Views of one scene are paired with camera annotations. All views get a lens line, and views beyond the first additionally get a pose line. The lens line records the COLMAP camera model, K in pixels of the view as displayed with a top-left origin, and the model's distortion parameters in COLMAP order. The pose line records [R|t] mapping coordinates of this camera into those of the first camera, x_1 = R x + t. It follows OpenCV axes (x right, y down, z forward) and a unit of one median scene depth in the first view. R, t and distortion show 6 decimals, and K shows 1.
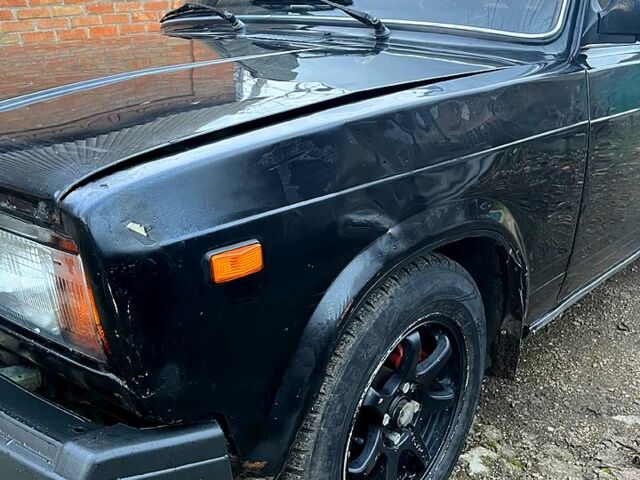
lens RADIAL K [[625.0, 0, 320.0], [0, 625.0, 240.0], [0, 0, 1]] dist [0.013373, -0.000099]
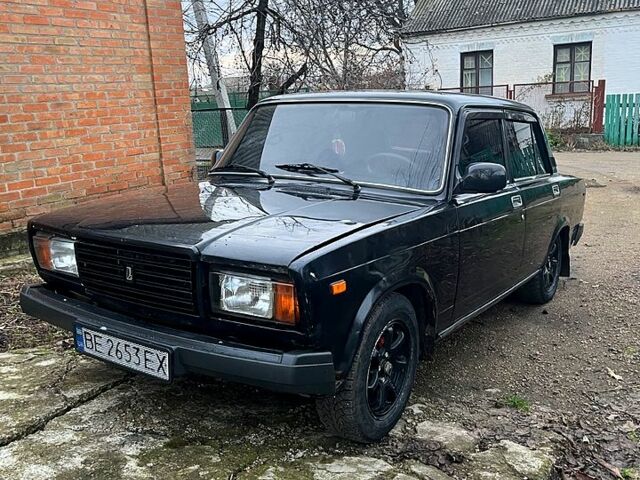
lens RADIAL K [[625.0, 0, 320.0], [0, 625.0, 240.0], [0, 0, 1]] dist [0.013373, -0.000099]
pose [[0.987729, -0.018610, 0.155064, -0.387310], [0.041972, 0.987978, -0.148786, 0.142504], [-0.150431, 0.153469, 0.976636, -1.059858]]
